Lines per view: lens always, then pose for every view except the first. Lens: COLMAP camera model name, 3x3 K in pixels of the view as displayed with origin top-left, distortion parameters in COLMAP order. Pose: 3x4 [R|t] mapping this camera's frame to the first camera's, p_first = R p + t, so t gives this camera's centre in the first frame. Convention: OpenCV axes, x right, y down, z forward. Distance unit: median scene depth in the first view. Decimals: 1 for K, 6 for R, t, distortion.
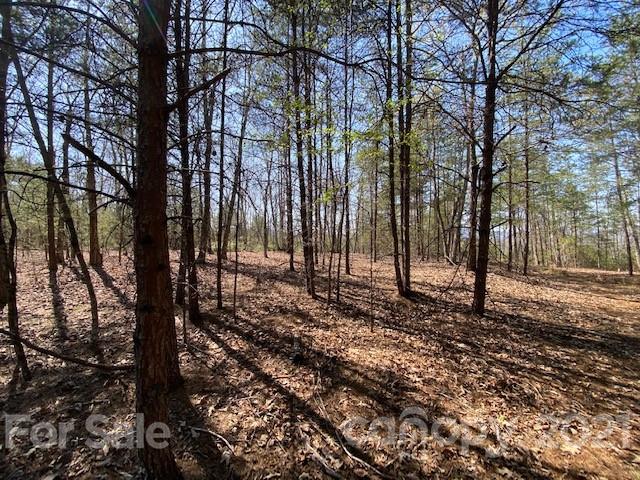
lens RADIAL K [[256.2, 0, 318.1], [0, 256.2, 241.4], [0, 0, 1]] dist [0.000420, -0.012847]
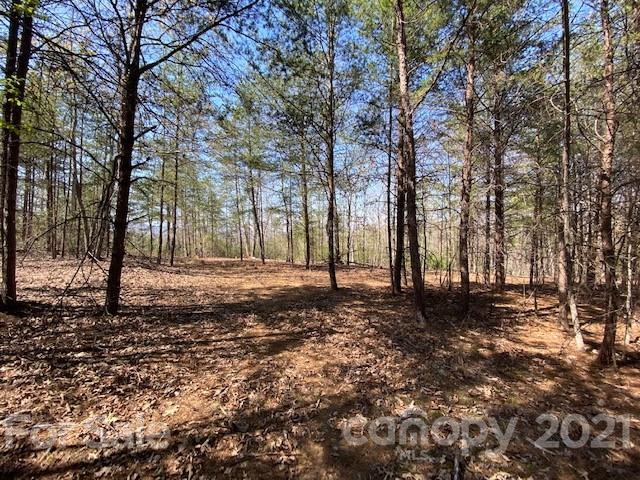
lens RADIAL K [[256.2, 0, 318.1], [0, 256.2, 241.4], [0, 0, 1]] dist [0.000420, -0.012847]
pose [[0.397097, 0.003619, 0.917769, 0.098613], [-0.025649, 0.999645, 0.007156, -0.002744], [-0.917418, -0.026382, 0.397049, -0.068054]]
